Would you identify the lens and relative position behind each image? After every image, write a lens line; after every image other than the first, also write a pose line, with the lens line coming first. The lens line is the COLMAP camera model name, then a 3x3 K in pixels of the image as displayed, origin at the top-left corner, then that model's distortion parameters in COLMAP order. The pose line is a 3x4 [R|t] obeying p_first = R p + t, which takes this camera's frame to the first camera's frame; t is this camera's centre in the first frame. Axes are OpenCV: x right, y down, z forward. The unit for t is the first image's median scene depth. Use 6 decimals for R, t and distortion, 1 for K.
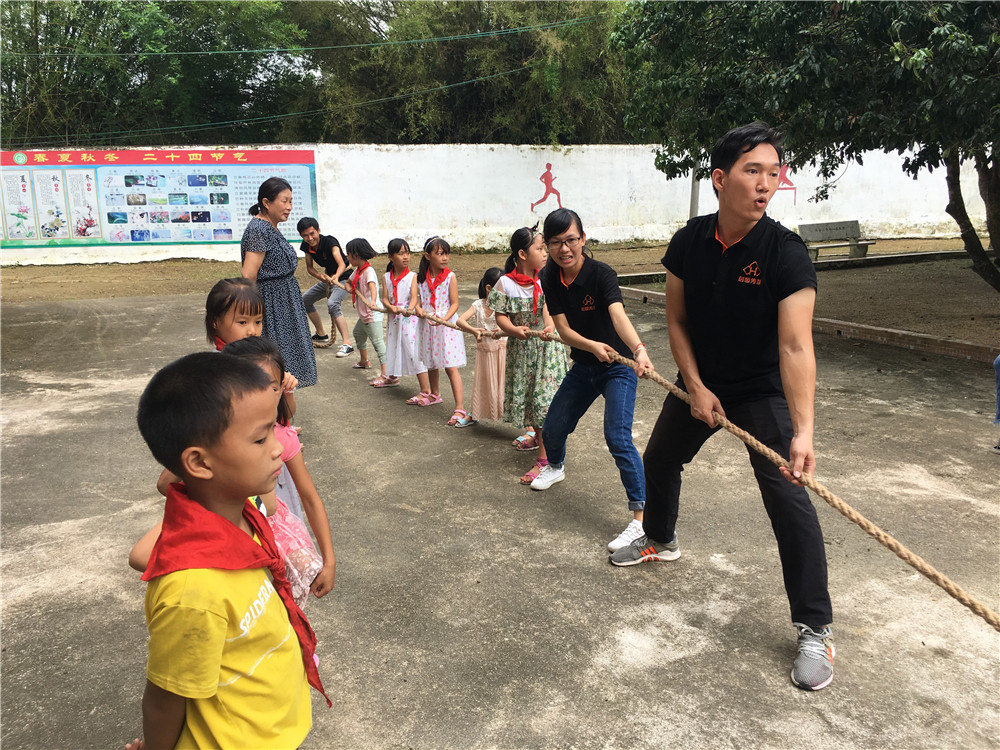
lens RADIAL K [[866.2, 0, 497.9], [0, 866.2, 376.8], [0, 0, 1]] dist [0.039277, -0.048373]
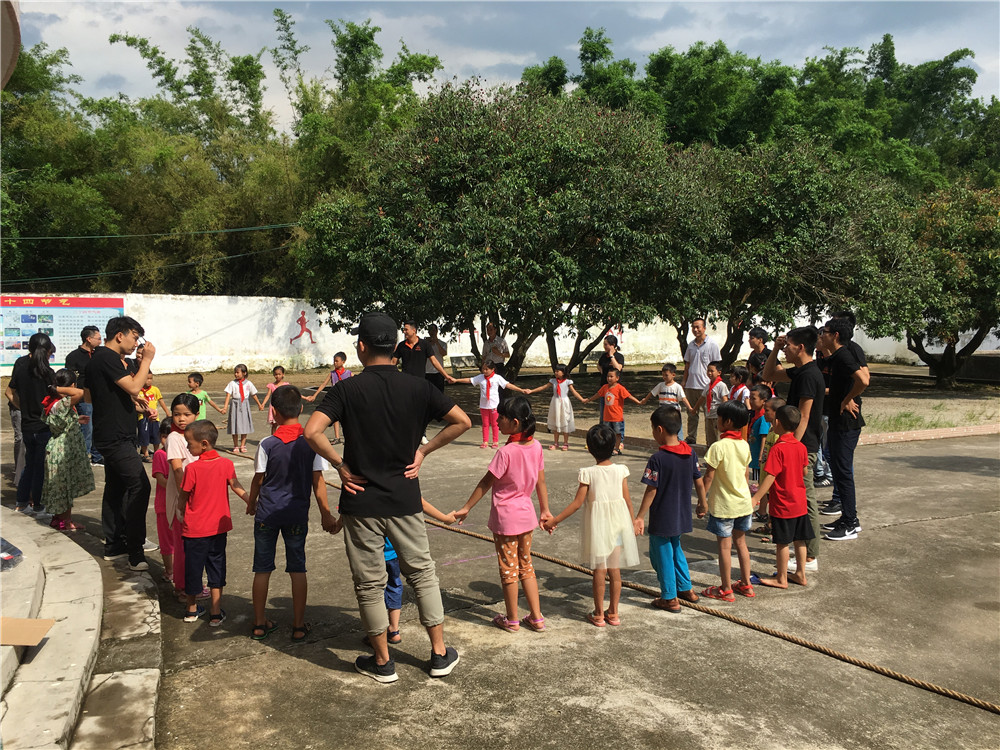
lens RADIAL K [[866.2, 0, 508.0], [0, 866.2, 373.1], [0, 0, 1]] dist [0.039277, -0.048373]
pose [[0.972664, 0.006613, 0.232123, 0.057819], [0.028260, 0.988794, -0.146586, 0.072187], [-0.230491, 0.149139, 0.961577, -0.431869]]
